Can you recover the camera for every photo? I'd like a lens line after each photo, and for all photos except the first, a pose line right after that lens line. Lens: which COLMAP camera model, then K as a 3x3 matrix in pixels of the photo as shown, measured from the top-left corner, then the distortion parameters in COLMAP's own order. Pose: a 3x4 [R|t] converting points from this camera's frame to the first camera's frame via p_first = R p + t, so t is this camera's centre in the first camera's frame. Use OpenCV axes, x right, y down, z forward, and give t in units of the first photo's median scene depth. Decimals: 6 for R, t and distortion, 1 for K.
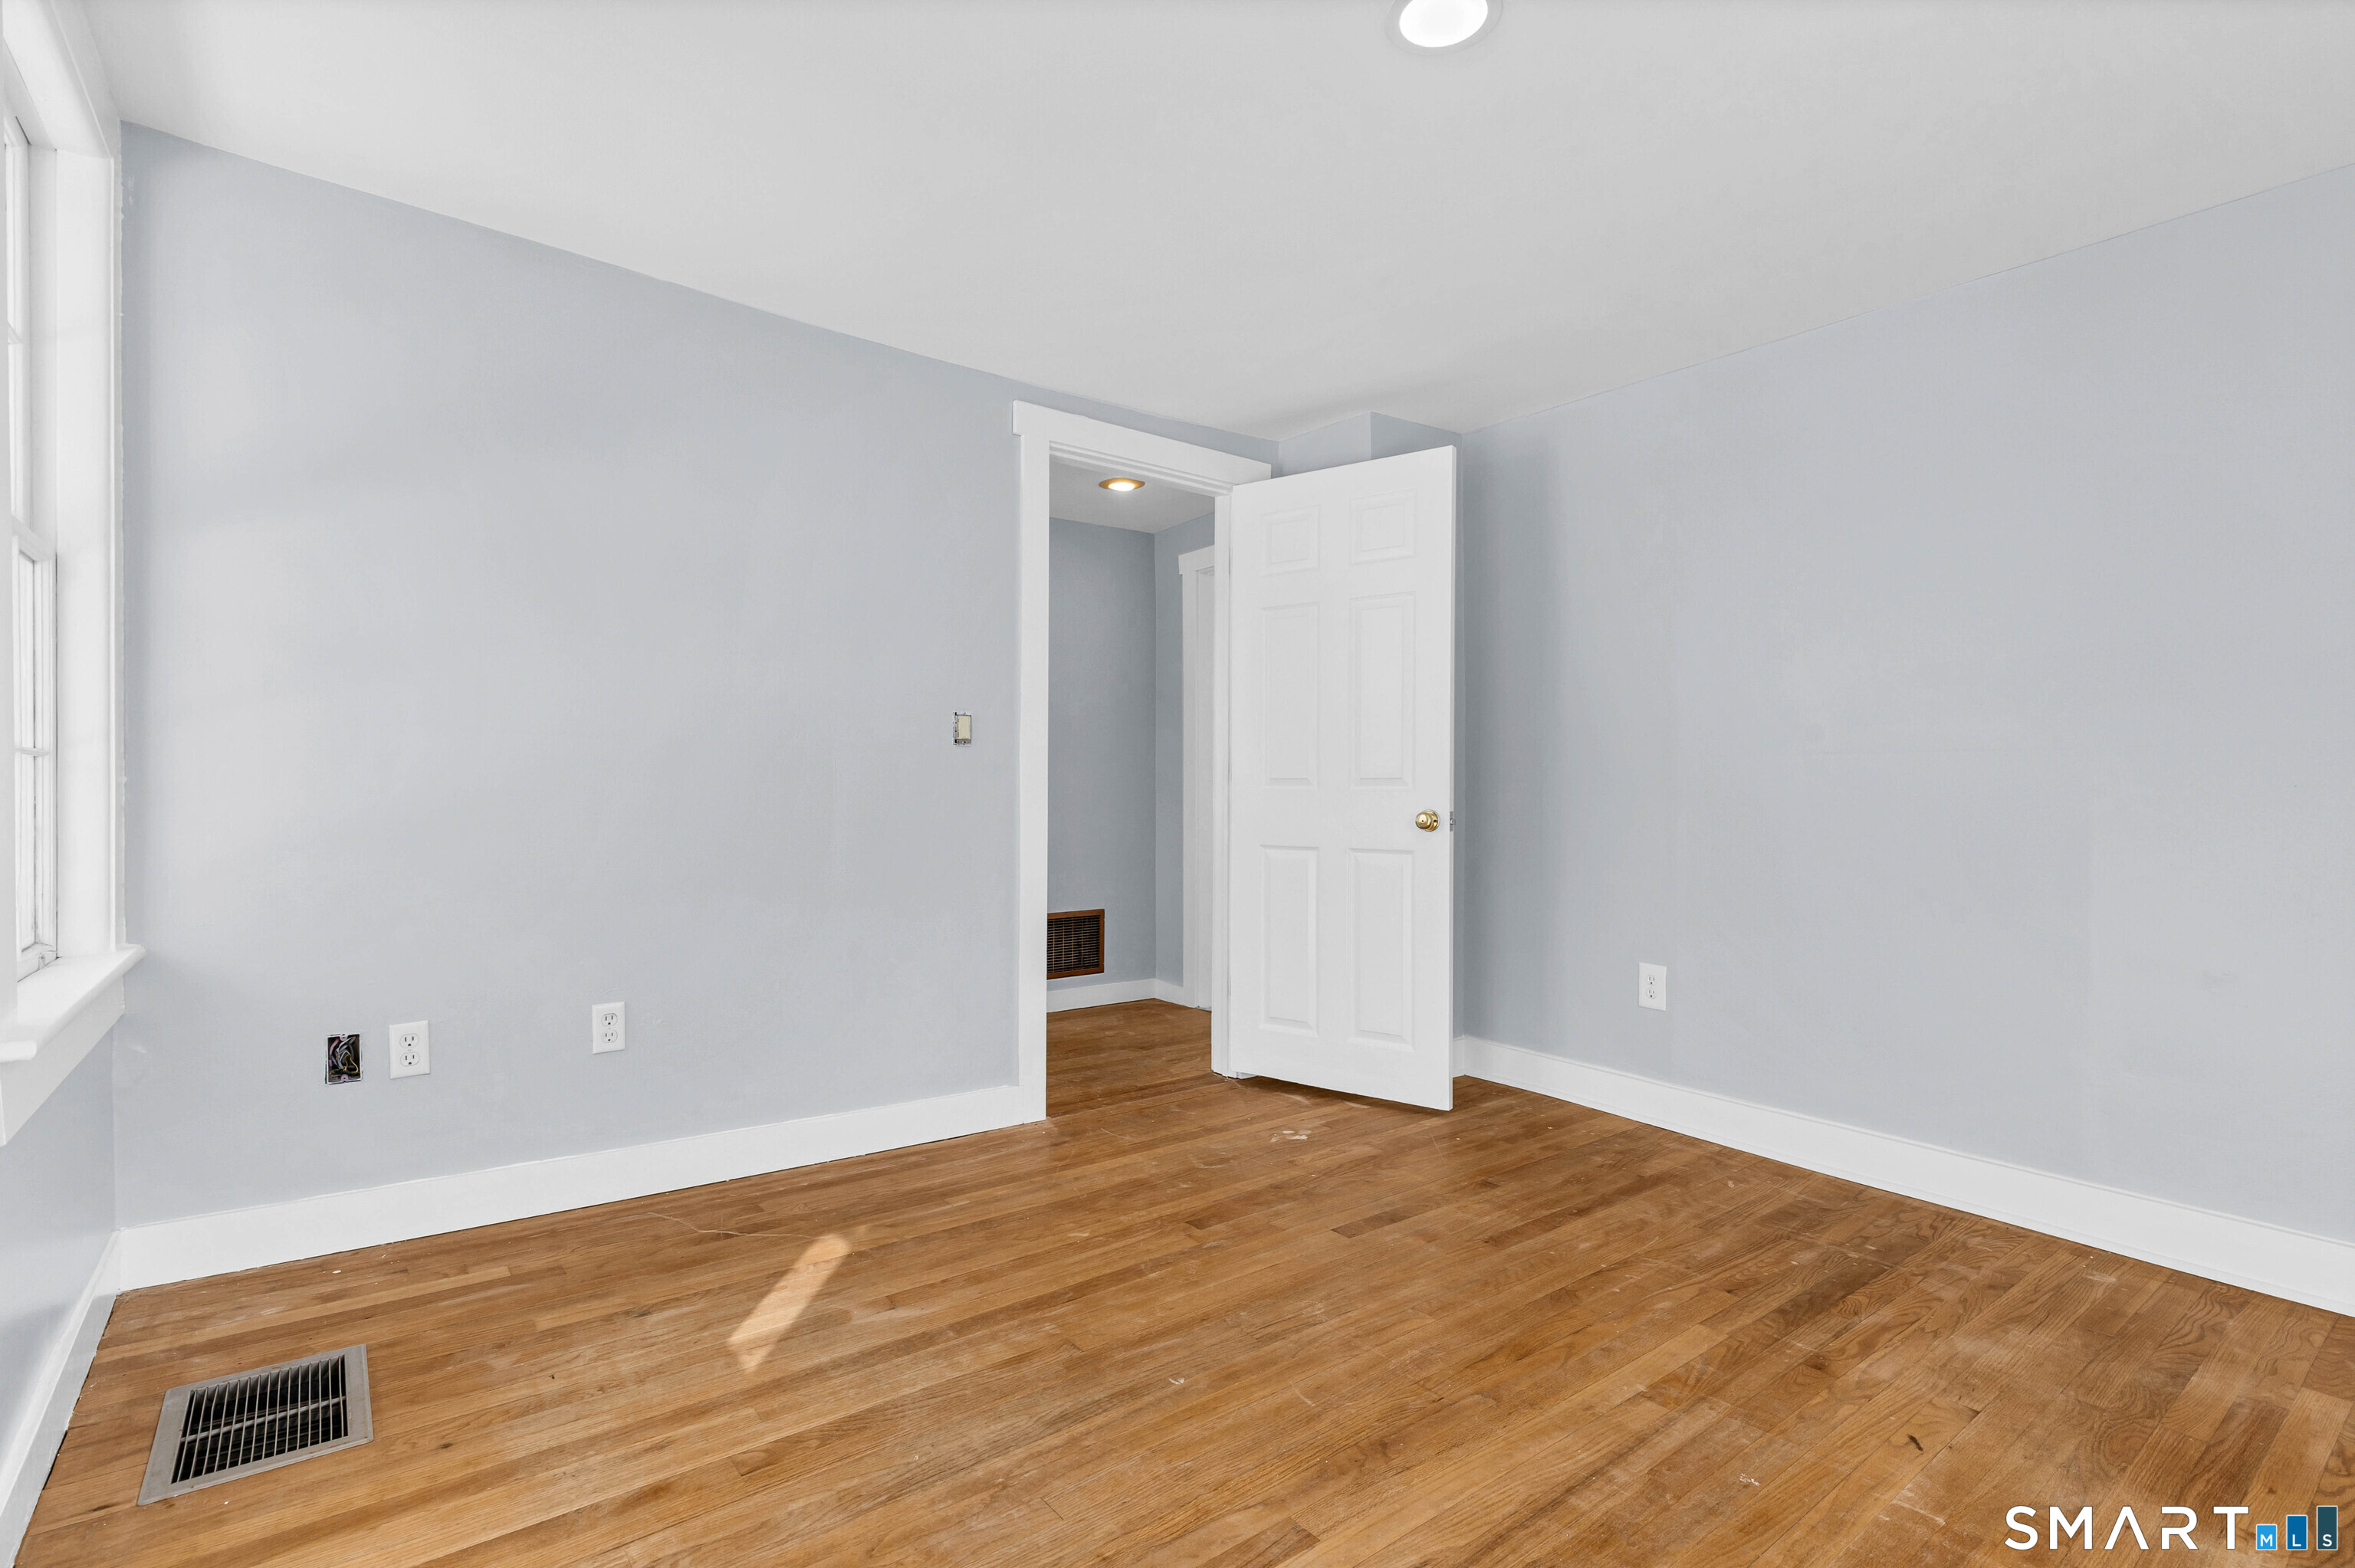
lens RADIAL K [[1087.8, 0, 1178.1], [0, 1087.8, 789.1], [0, 0, 1]] dist [-0.004997, -0.000189]
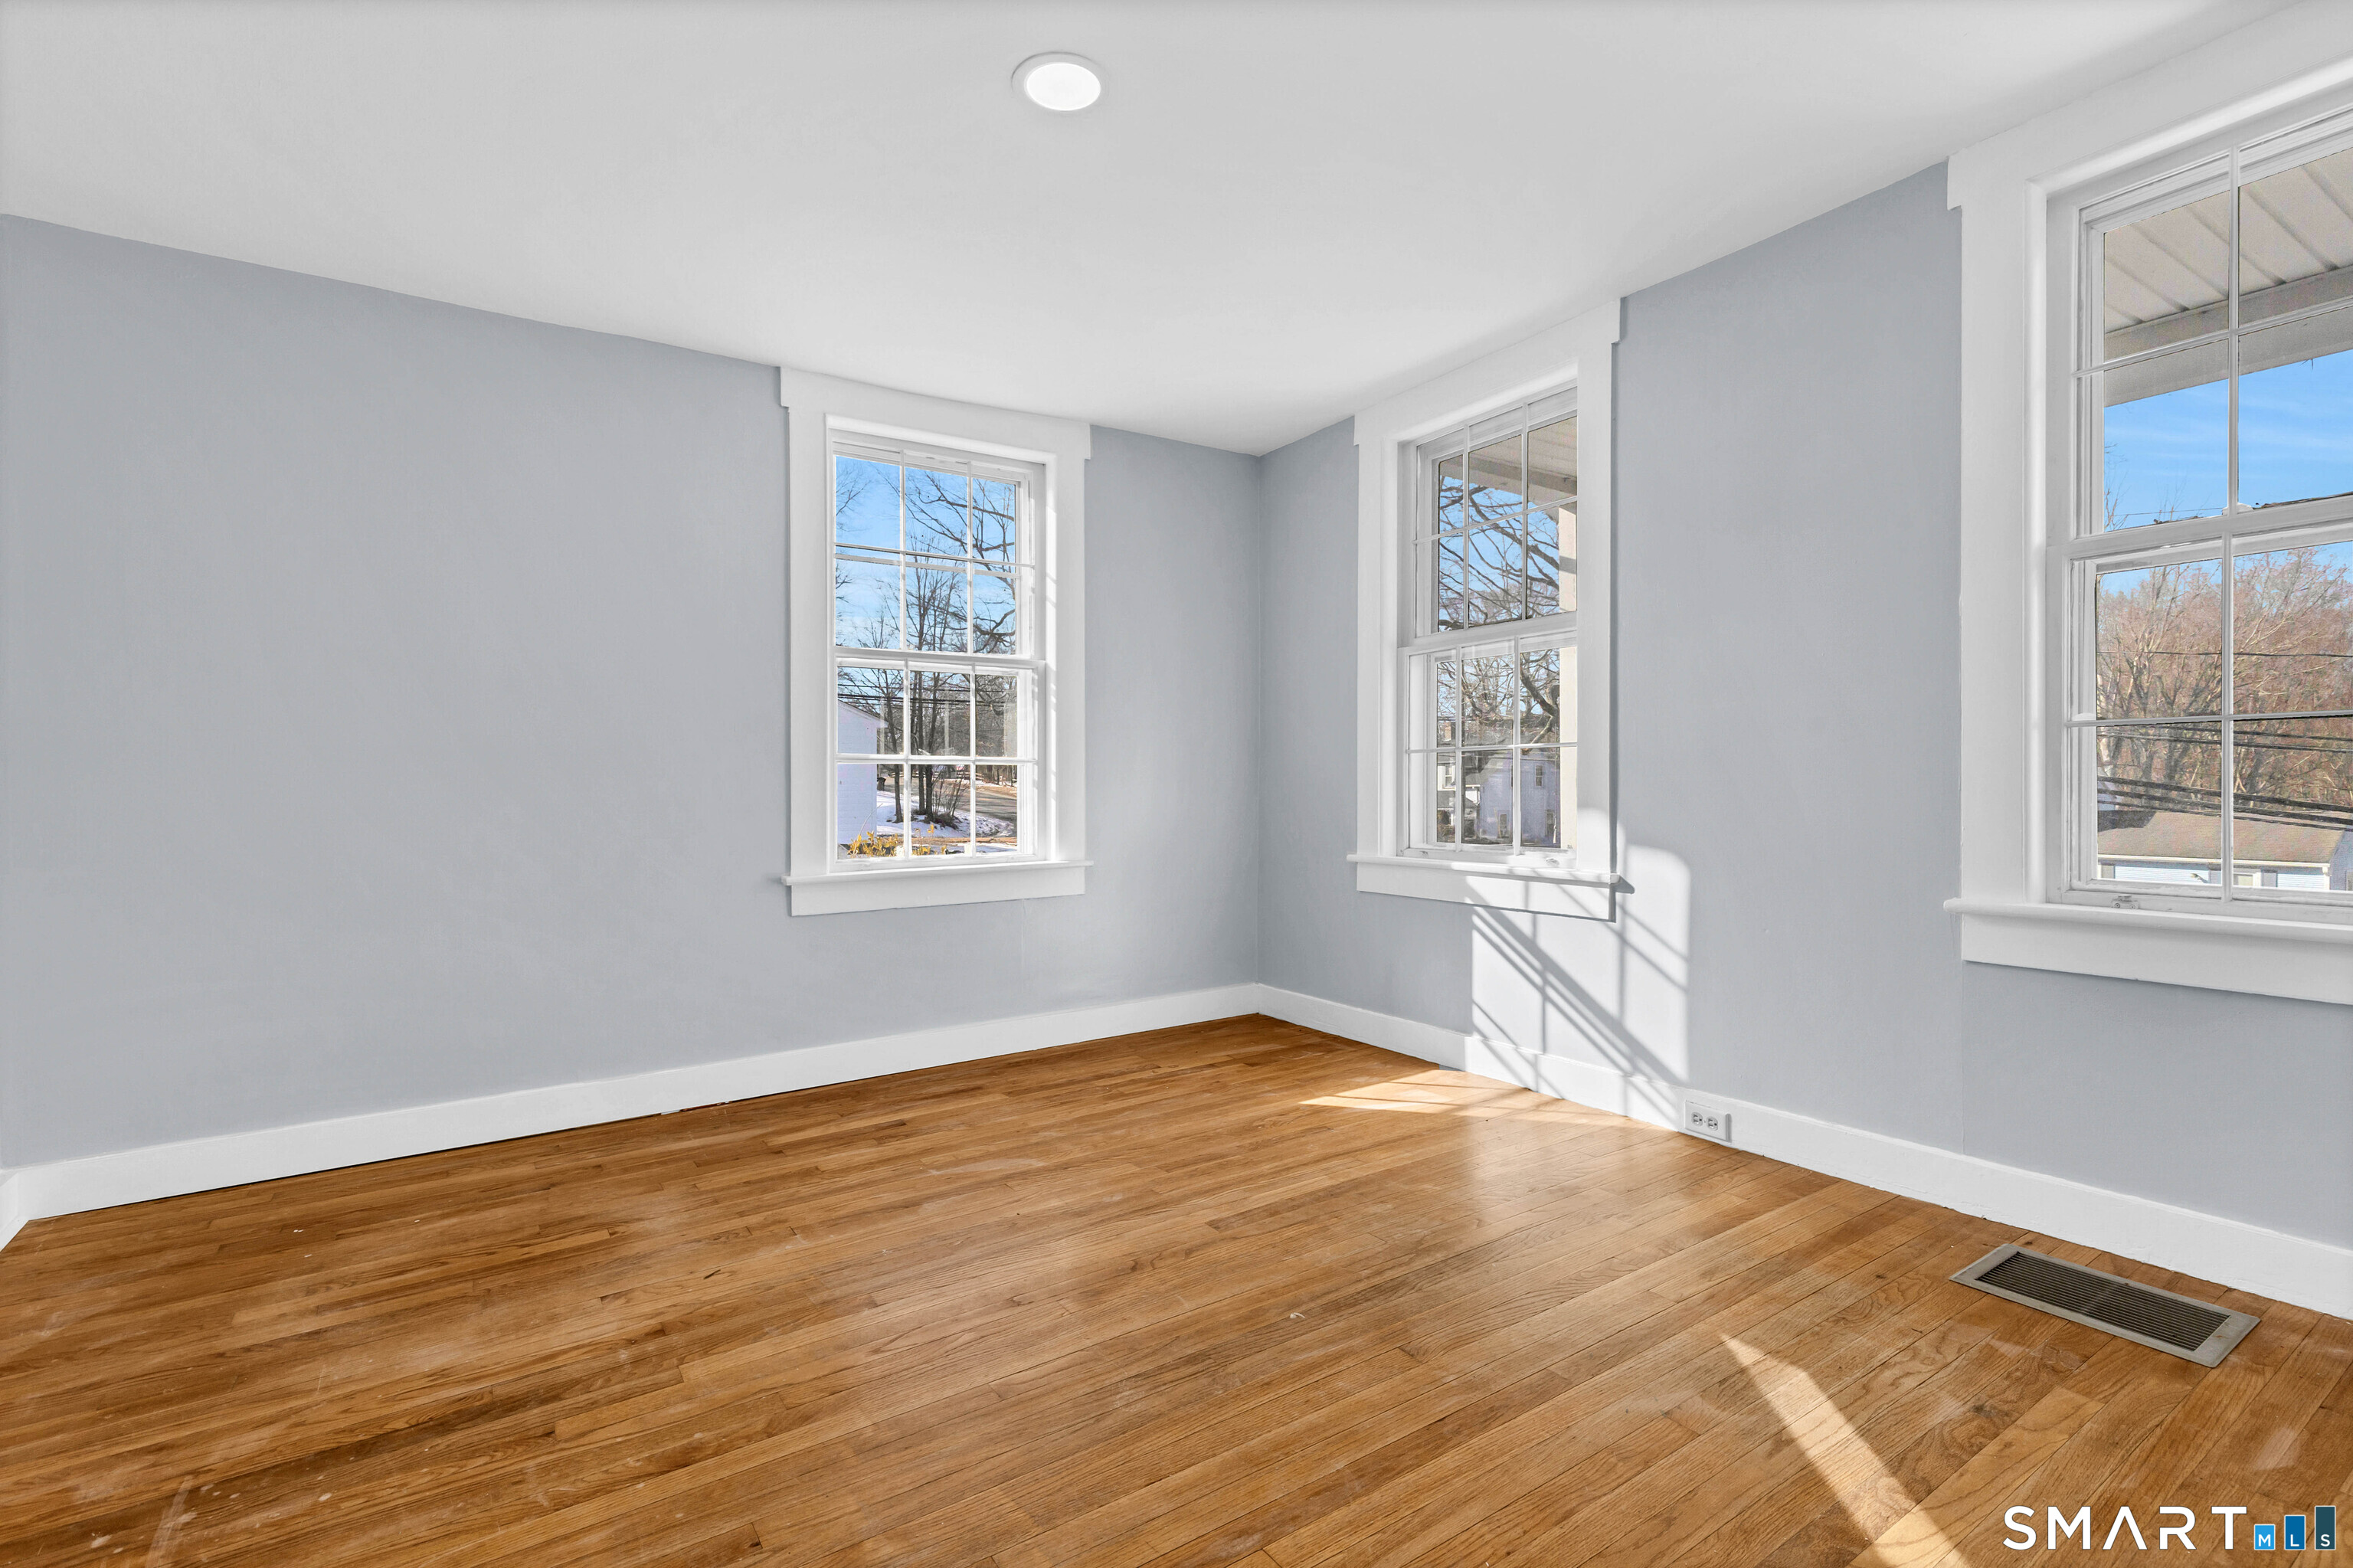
lens RADIAL K [[1087.1, 0, 1170.6], [0, 1087.1, 776.3], [0, 0, 1]] dist [-0.004997, -0.000189]
pose [[-0.994971, 0.003558, 0.100103, 0.012908], [0.003040, 0.999981, -0.005324, 0.023300], [-0.100120, -0.004993, -0.994963, 1.927695]]
